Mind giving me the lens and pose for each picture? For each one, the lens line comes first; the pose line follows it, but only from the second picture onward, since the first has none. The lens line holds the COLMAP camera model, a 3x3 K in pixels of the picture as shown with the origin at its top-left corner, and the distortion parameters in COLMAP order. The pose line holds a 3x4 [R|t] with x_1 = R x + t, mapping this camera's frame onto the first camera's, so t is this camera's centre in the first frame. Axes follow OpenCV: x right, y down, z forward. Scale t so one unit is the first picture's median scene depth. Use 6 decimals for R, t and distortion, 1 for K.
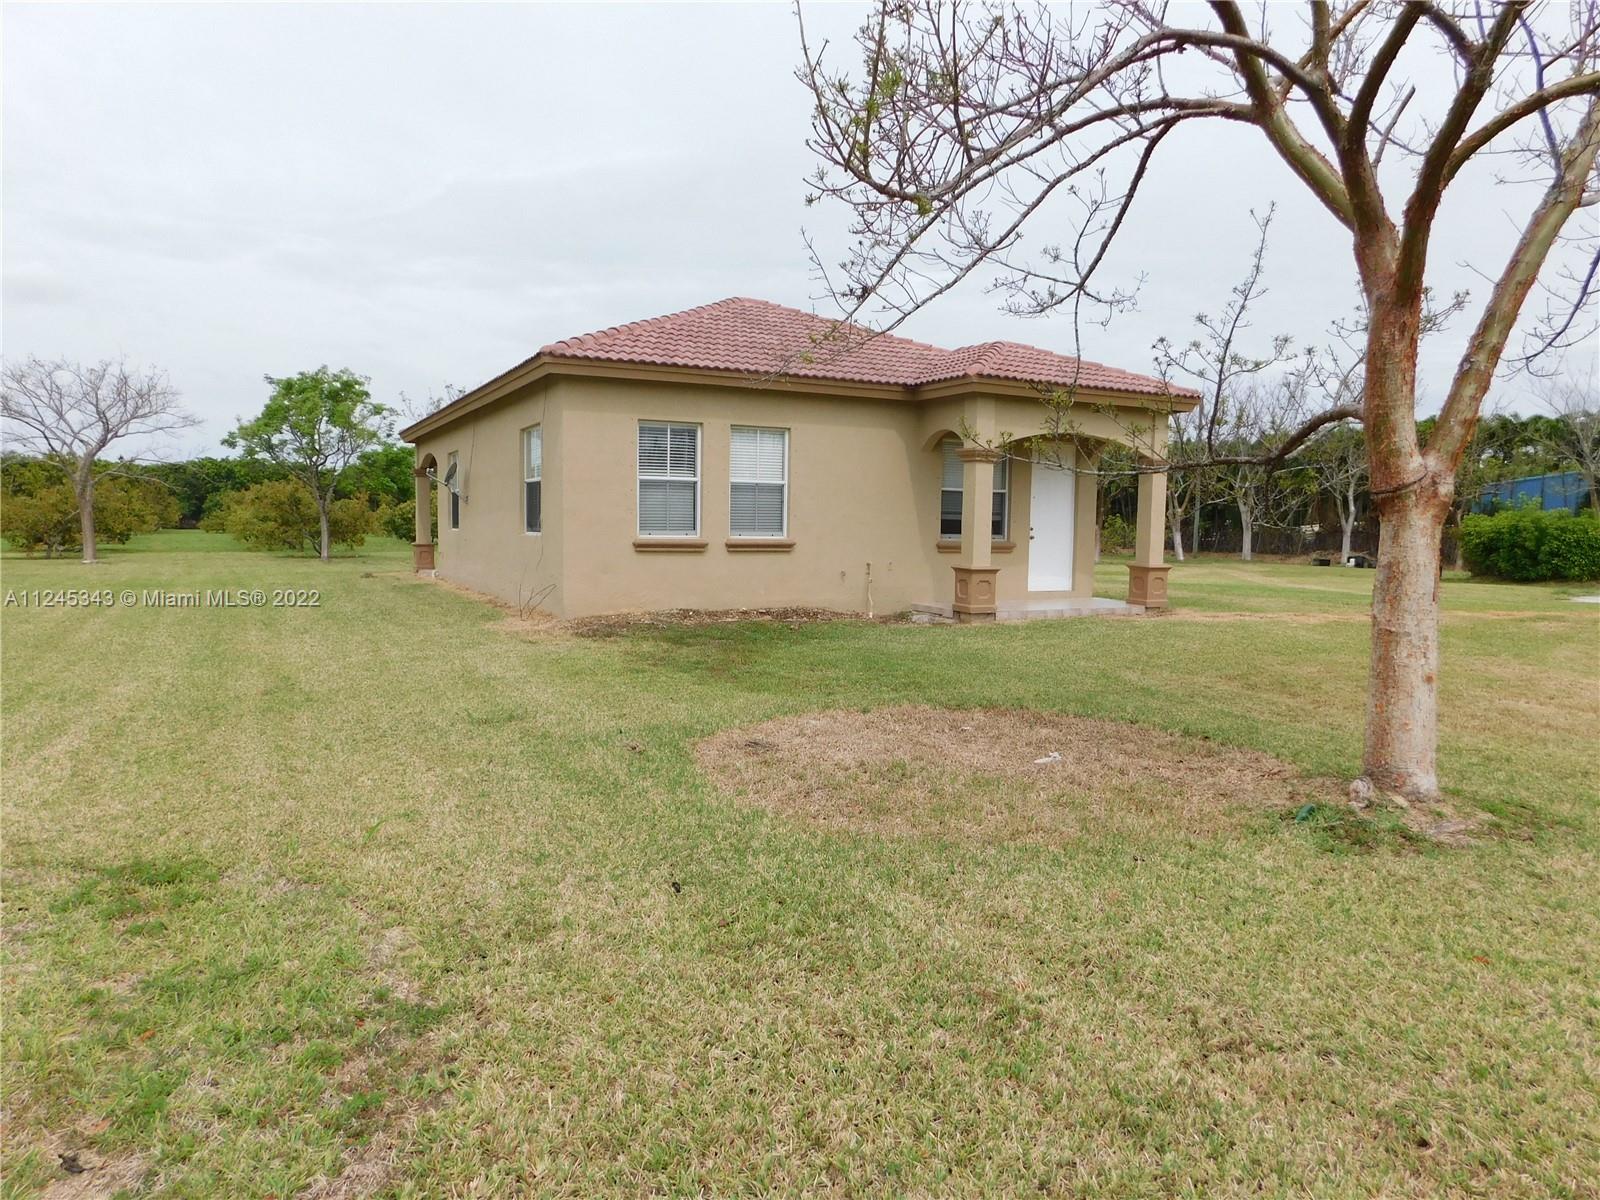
lens RADIAL K [[1063.7, 0, 795.6], [0, 1063.7, 599.2], [0, 0, 1]] dist [-0.062144, 0.054943]
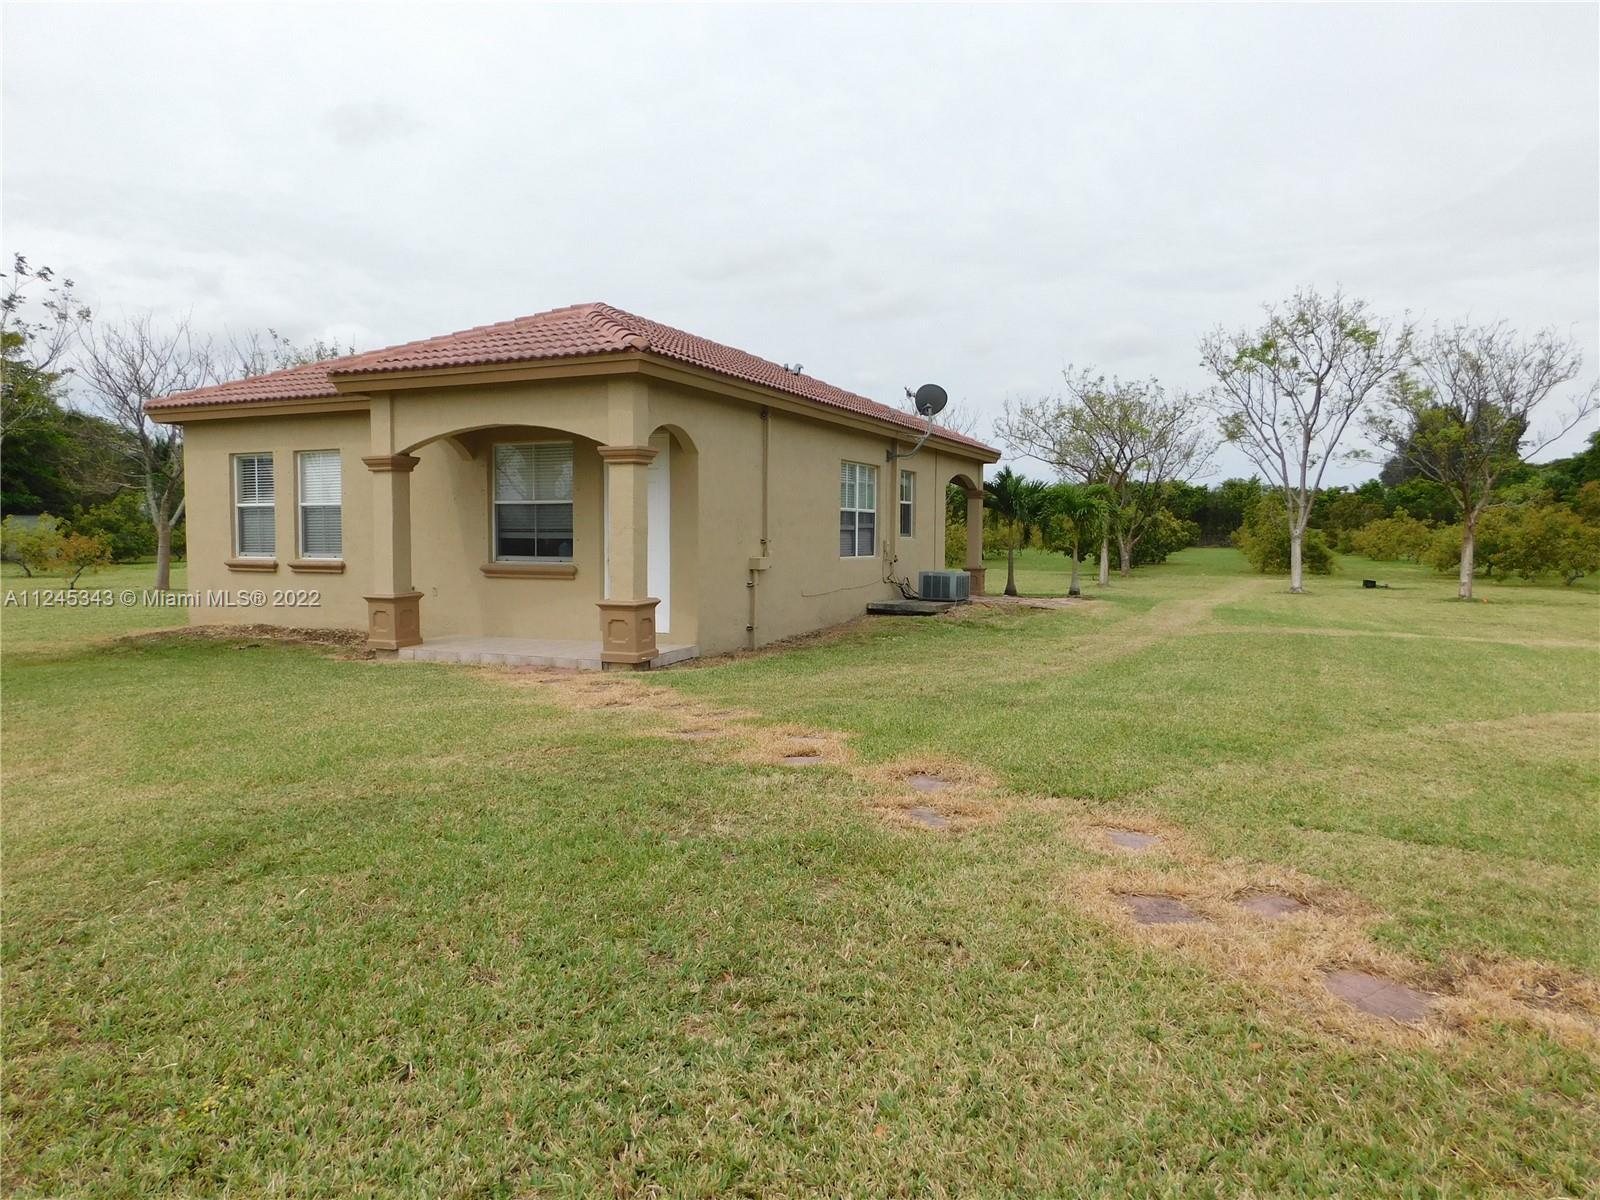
lens RADIAL K [[1063.7, 0, 793.4], [0, 1063.7, 600.9], [0, 0, 1]] dist [-0.062144, 0.054943]
pose [[0.625287, 0.036360, -0.779547, 1.597327], [-0.052026, 0.998634, 0.004847, -0.072152], [0.778659, 0.037526, 0.626324, 1.123853]]
